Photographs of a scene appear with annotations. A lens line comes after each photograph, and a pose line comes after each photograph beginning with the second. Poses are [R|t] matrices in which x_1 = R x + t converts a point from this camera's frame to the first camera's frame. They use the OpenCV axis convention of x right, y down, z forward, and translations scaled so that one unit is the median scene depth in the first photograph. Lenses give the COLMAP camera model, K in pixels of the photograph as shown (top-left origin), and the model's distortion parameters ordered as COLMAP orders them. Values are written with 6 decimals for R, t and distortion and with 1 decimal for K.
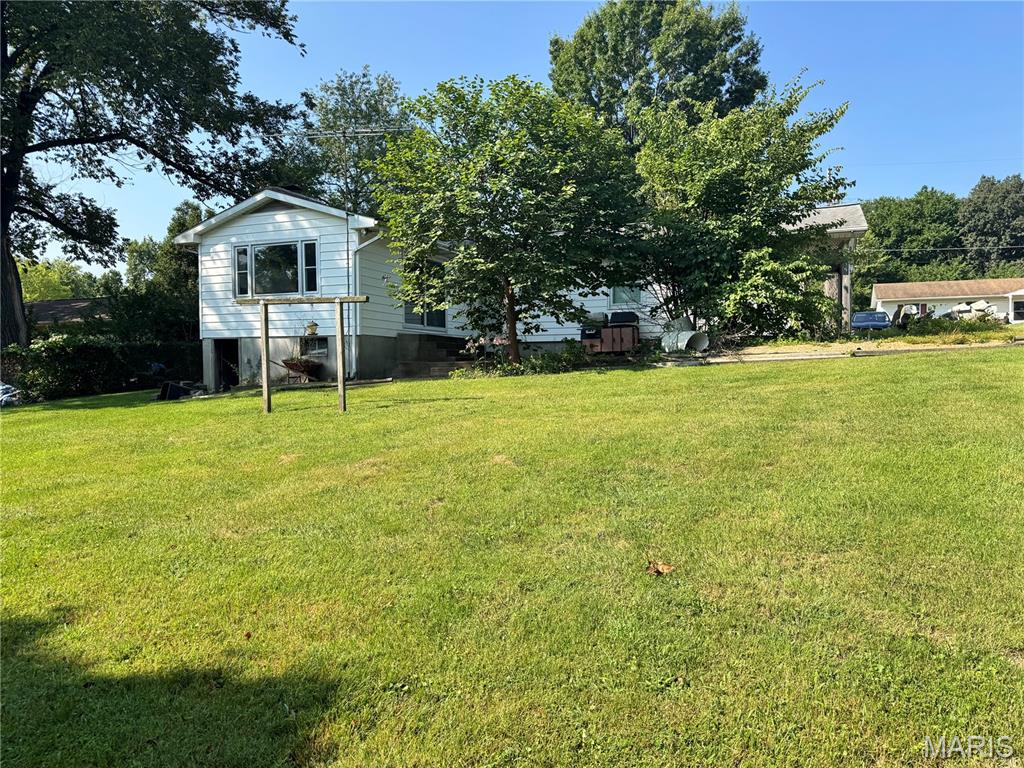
lens RADIAL K [[718.5, 0, 512.3], [0, 718.5, 388.3], [0, 0, 1]] dist [-0.003553, -0.000834]
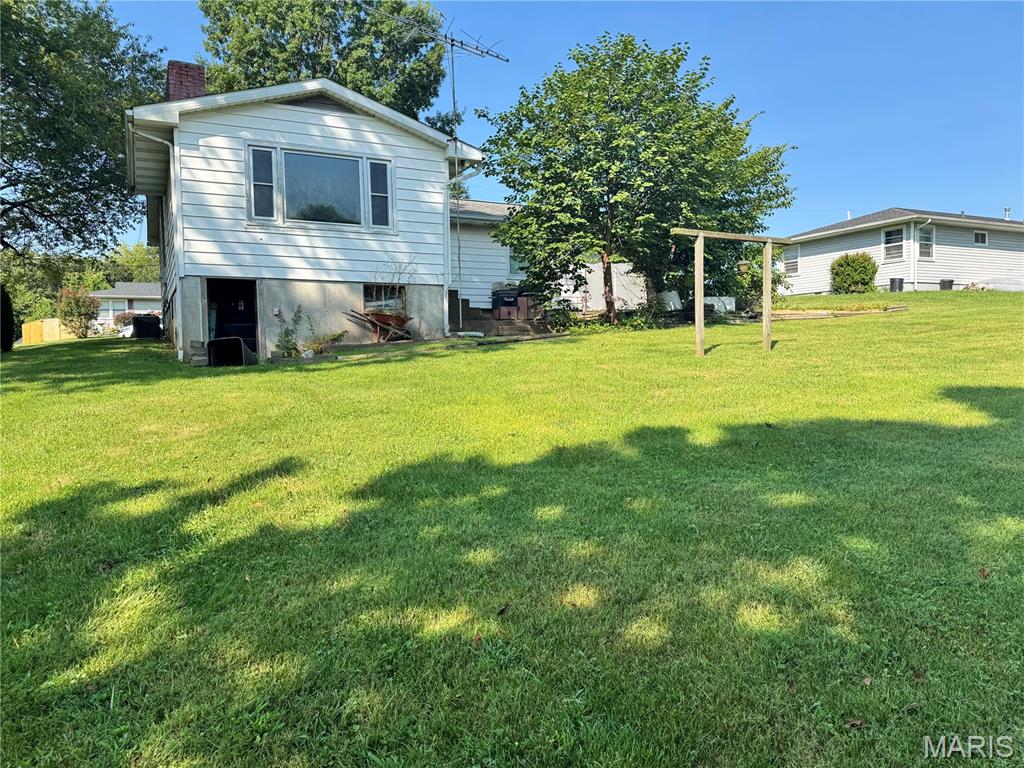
lens RADIAL K [[718.5, 0, 512.0], [0, 718.5, 380.0], [0, 0, 1]] dist [-0.003553, -0.000834]
pose [[0.654534, -0.032883, 0.755317, -0.765394], [0.039624, 0.999173, 0.009163, 0.030725], [-0.754994, 0.023931, 0.655295, 0.376990]]
